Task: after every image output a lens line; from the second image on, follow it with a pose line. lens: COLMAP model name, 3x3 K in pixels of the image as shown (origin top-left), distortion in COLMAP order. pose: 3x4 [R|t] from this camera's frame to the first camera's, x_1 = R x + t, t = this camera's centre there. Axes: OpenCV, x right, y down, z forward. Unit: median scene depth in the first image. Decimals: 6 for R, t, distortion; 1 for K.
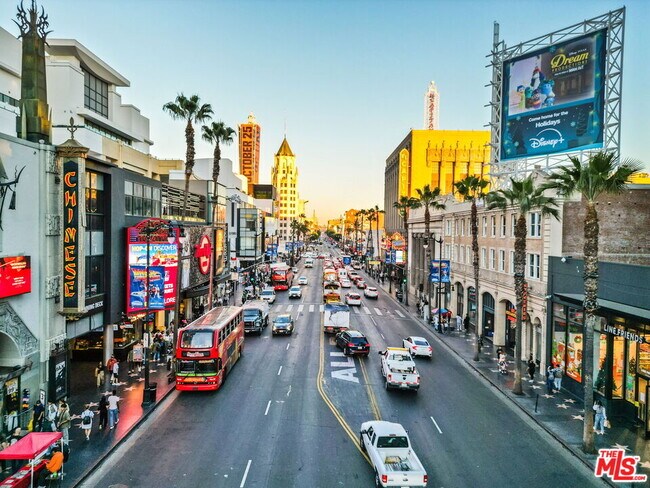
lens RADIAL K [[457.3, 0, 329.0], [0, 457.3, 244.2], [0, 0, 1]] dist [0.045924, -0.040095]
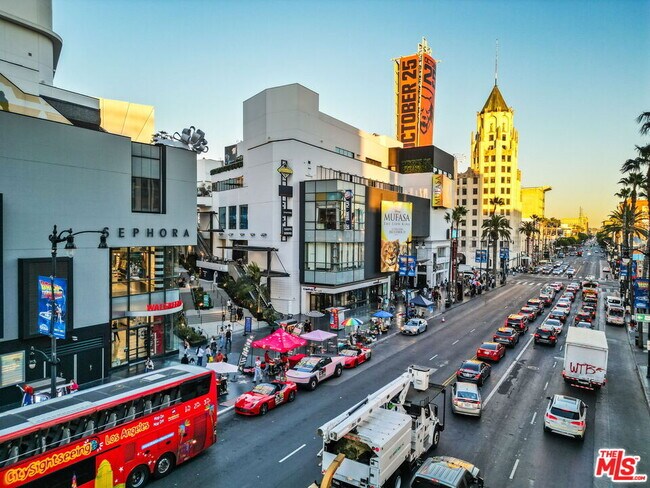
lens RADIAL K [[457.3, 0, 327.6], [0, 457.3, 246.1], [0, 0, 1]] dist [0.045924, -0.040095]
pose [[0.852492, 0.001660, -0.522738, 0.054948], [-0.006643, 0.999949, -0.007657, -0.006925], [0.522698, 0.010000, 0.852459, 0.496000]]
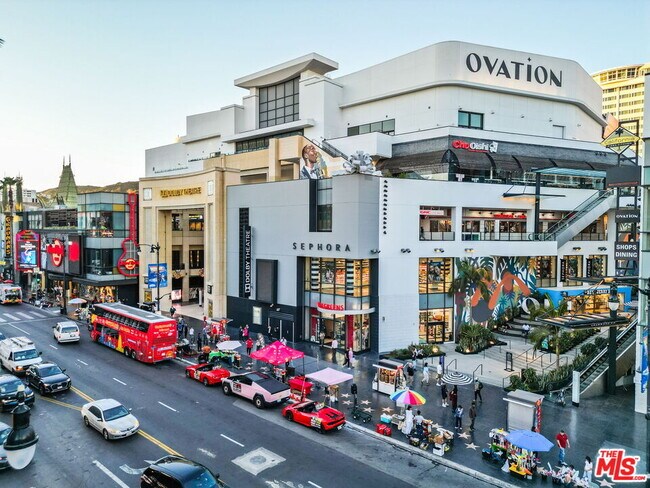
lens RADIAL K [[457.3, 0, 325.7], [0, 457.3, 243.4], [0, 0, 1]] dist [0.045924, -0.040095]
pose [[-0.675426, -0.002875, -0.737422, 0.074956], [-0.041392, 0.998564, 0.034019, -0.026868], [0.736265, 0.053501, -0.674575, 0.841040]]
